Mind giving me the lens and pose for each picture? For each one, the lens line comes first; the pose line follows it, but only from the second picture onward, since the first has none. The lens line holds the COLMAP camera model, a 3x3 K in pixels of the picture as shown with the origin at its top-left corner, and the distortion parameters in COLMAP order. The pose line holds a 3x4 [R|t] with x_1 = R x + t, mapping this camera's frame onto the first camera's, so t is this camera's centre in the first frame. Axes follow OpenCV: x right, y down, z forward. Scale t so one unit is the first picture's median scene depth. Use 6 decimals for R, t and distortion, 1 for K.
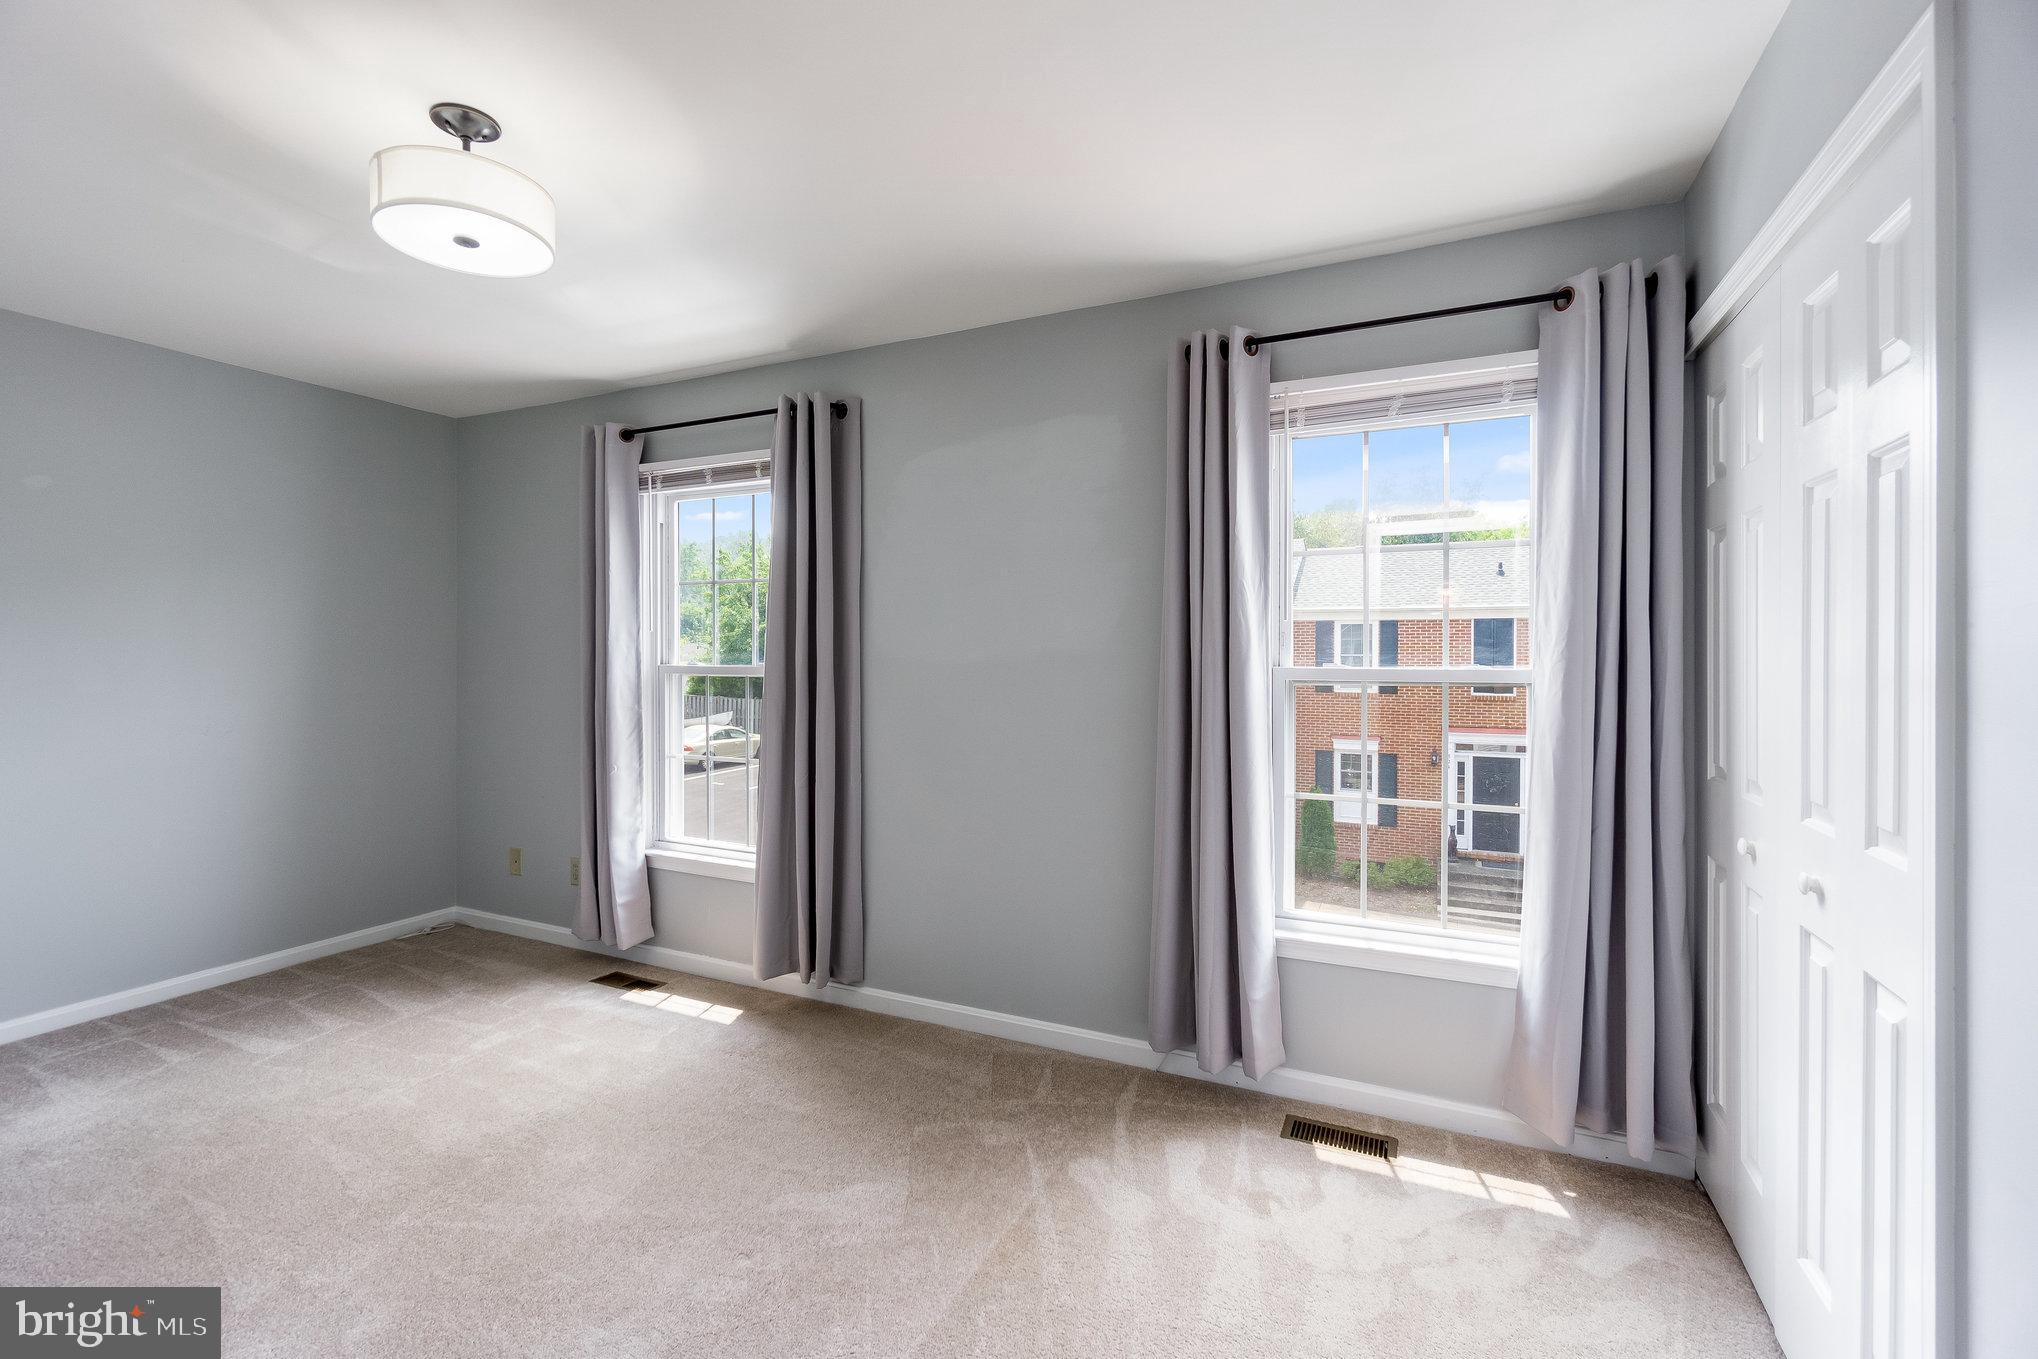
lens RADIAL K [[883.1, 0, 1007.7], [0, 883.1, 649.7], [0, 0, 1]] dist [-0.003366, 0.000624]
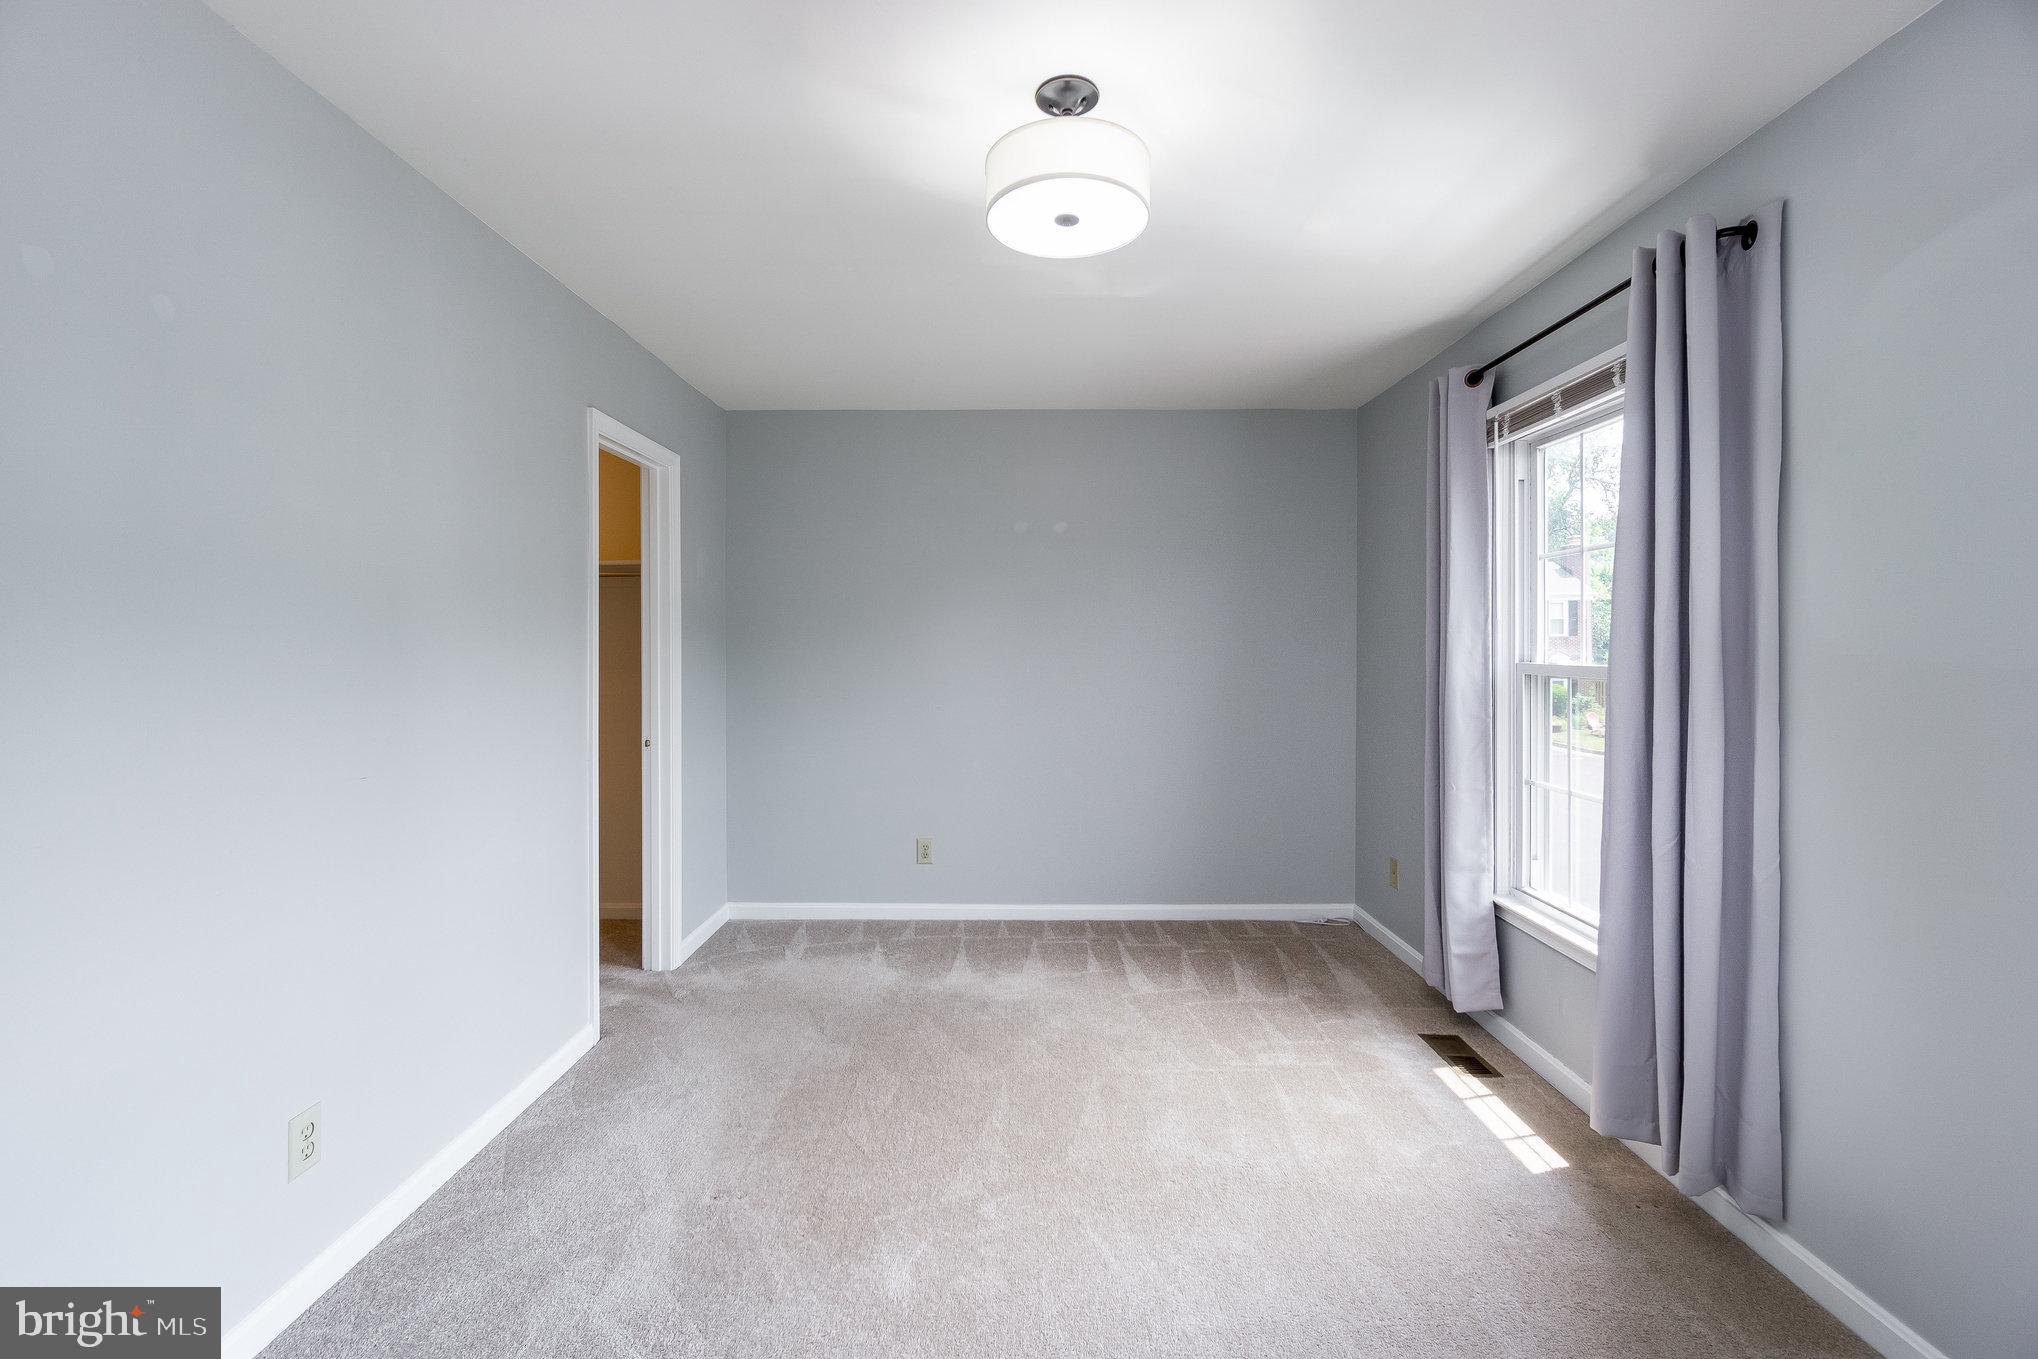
lens RADIAL K [[883.1, 0, 1007.7], [0, 883.1, 649.7], [0, 0, 1]] dist [-0.003366, 0.000624]
pose [[0.435428, -0.000966, -0.900223, 0.123944], [0.007988, 0.999964, 0.002791, 0.000529], [0.900188, -0.008407, 0.435420, 0.293537]]
